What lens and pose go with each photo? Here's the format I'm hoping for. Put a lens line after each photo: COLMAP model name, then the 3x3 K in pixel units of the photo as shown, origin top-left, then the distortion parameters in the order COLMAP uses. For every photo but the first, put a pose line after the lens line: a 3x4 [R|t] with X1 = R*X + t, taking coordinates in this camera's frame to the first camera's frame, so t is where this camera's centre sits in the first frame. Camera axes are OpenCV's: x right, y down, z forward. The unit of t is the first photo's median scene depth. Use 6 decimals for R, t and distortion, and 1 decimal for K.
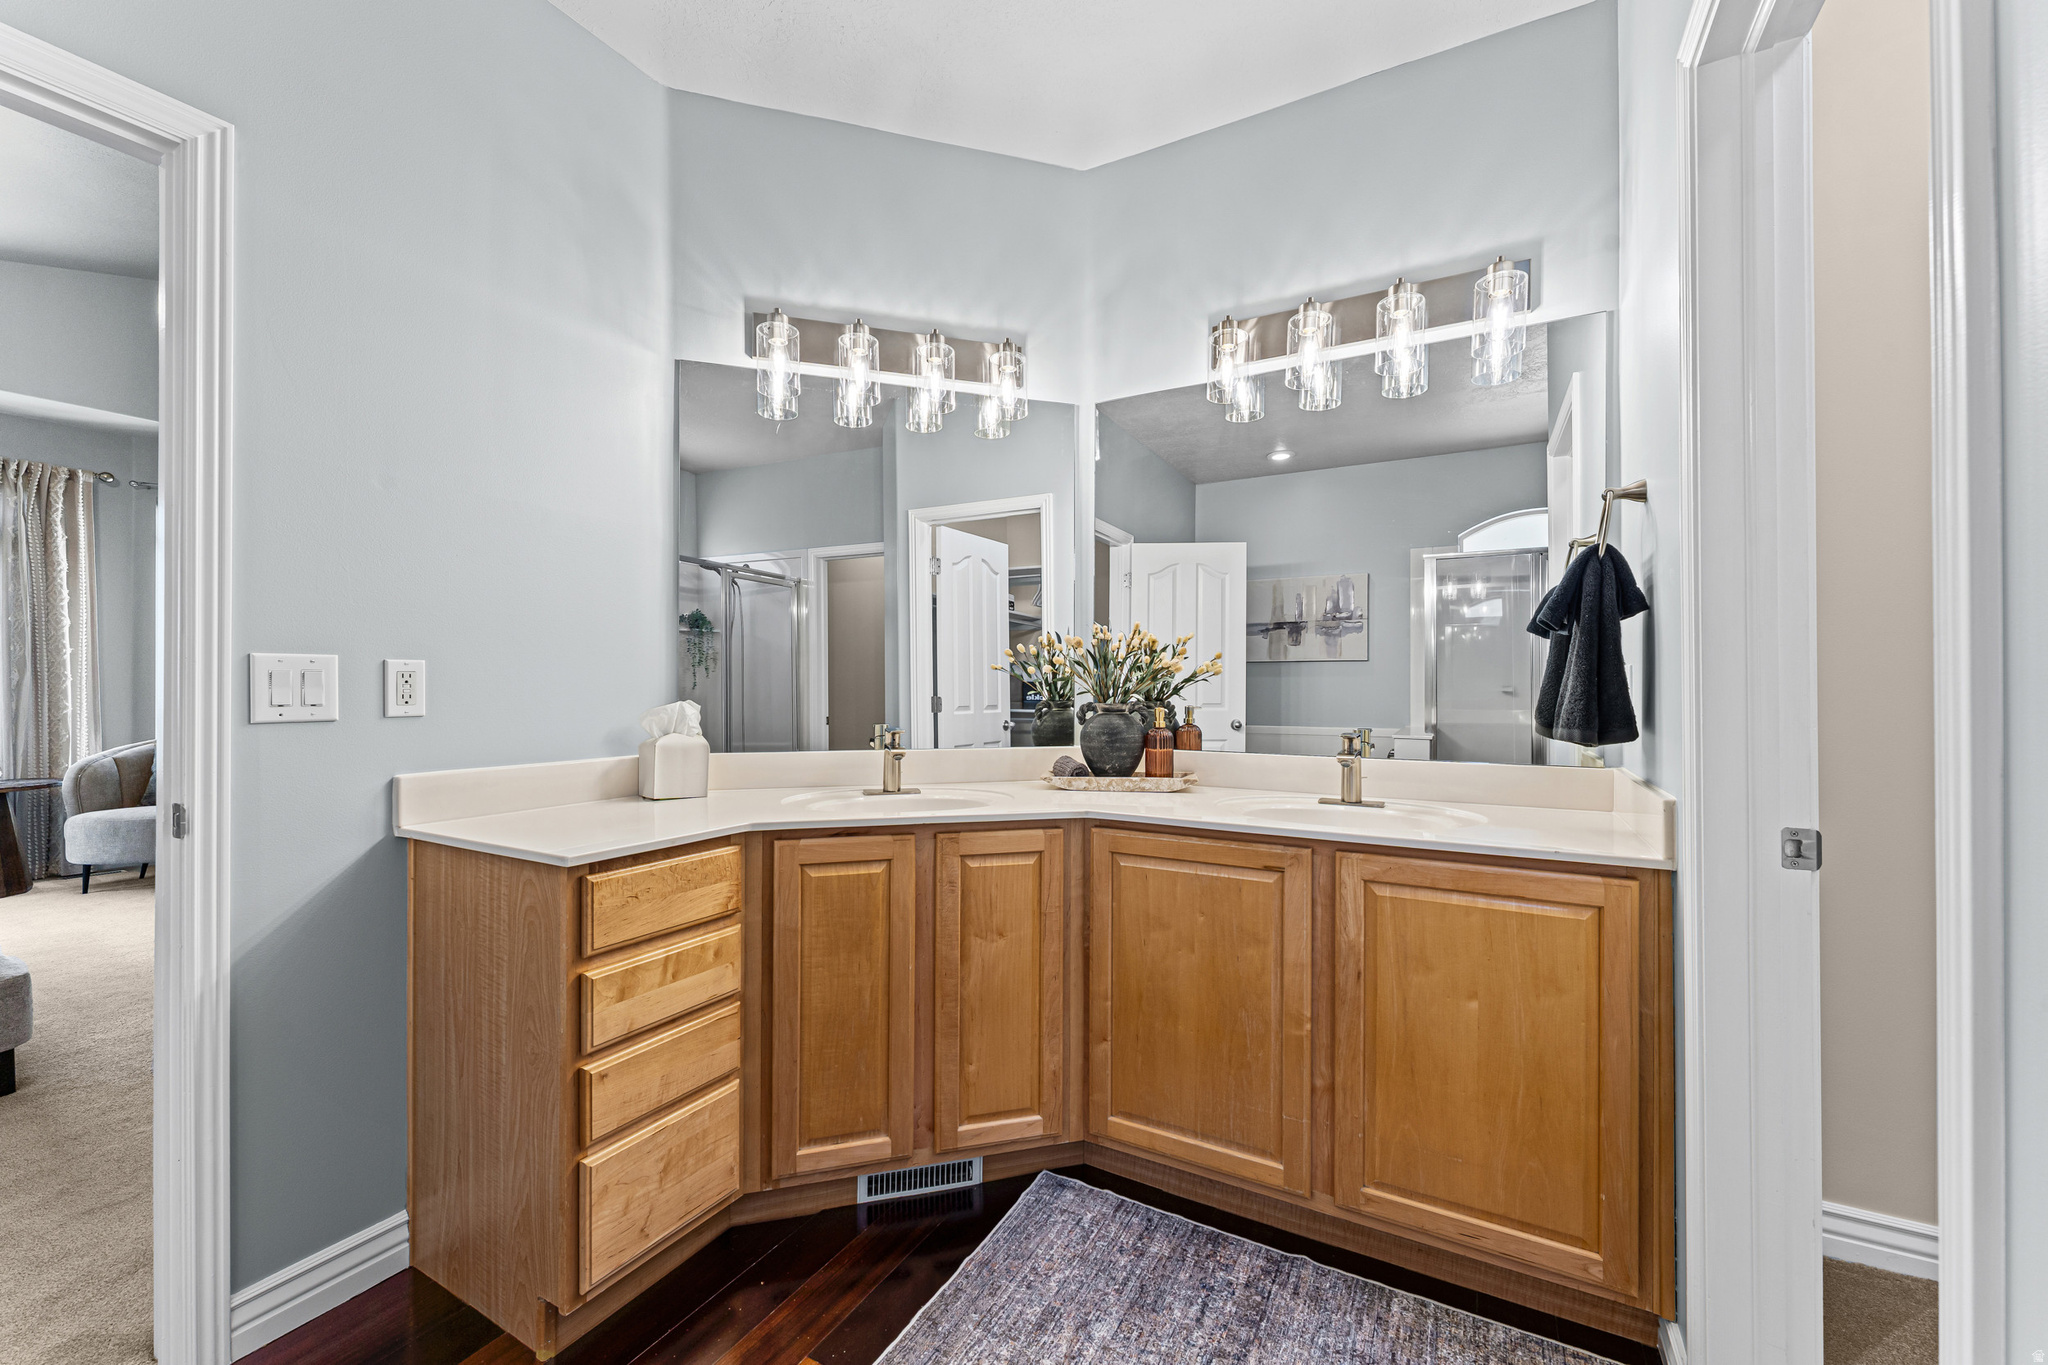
lens RADIAL K [[815.5, 0, 1020.1], [0, 815.5, 685.5], [0, 0, 1]] dist [-0.002301, 0.001248]
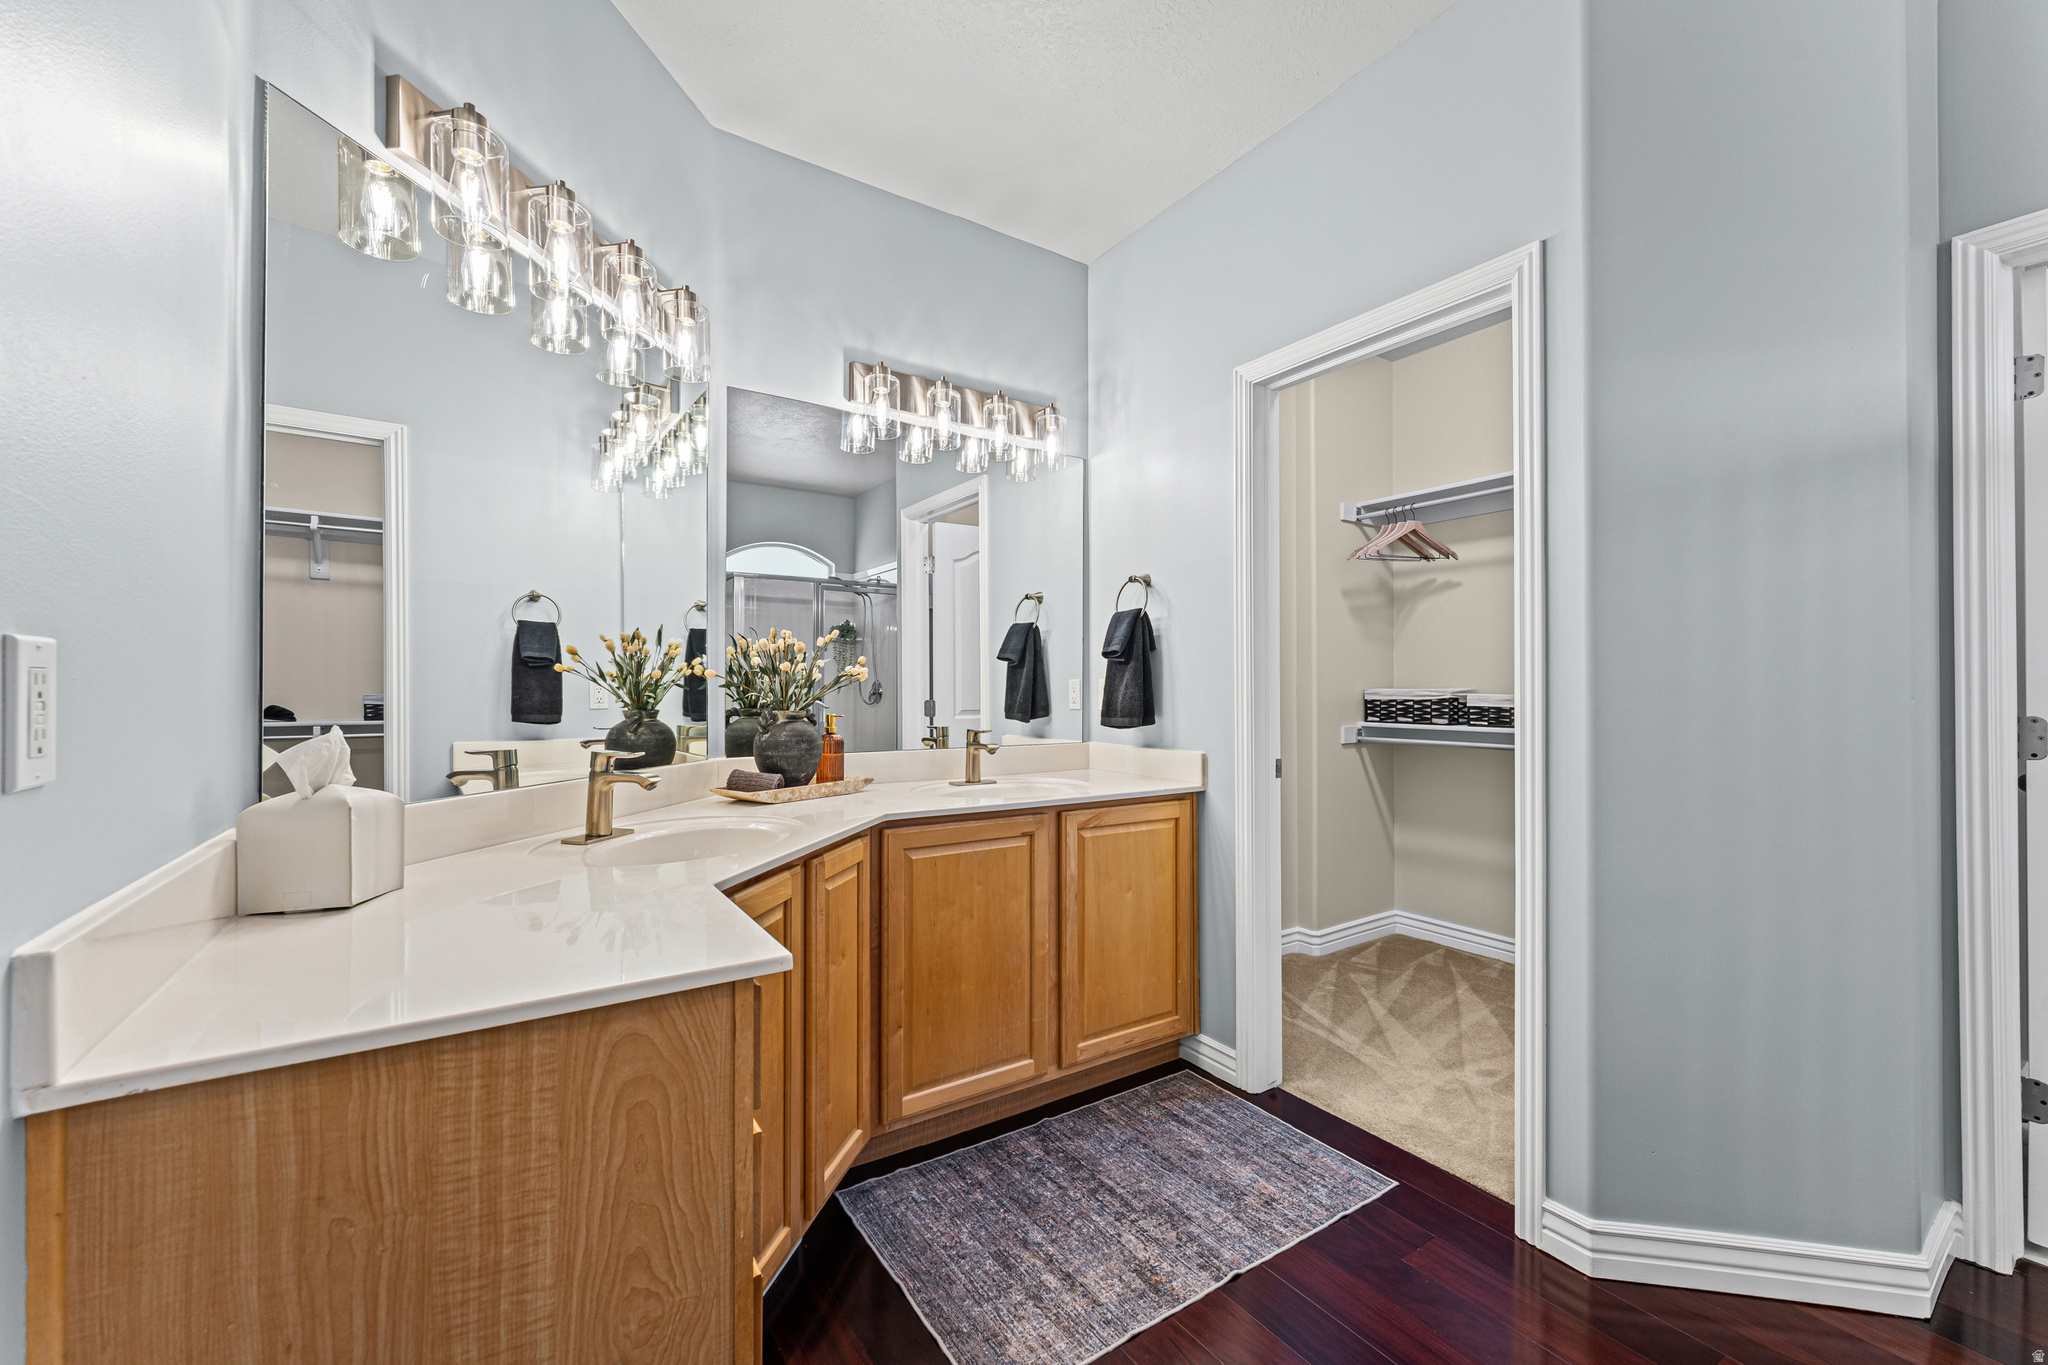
lens RADIAL K [[815.5, 0, 1017.8], [0, 815.5, 683.7], [0, 0, 1]] dist [-0.002301, 0.001248]
pose [[0.457823, 0.005312, 0.889028, -0.888480], [-0.001795, 0.999986, -0.005050, -0.008158], [-0.889042, 0.000716, 0.457826, 0.436034]]
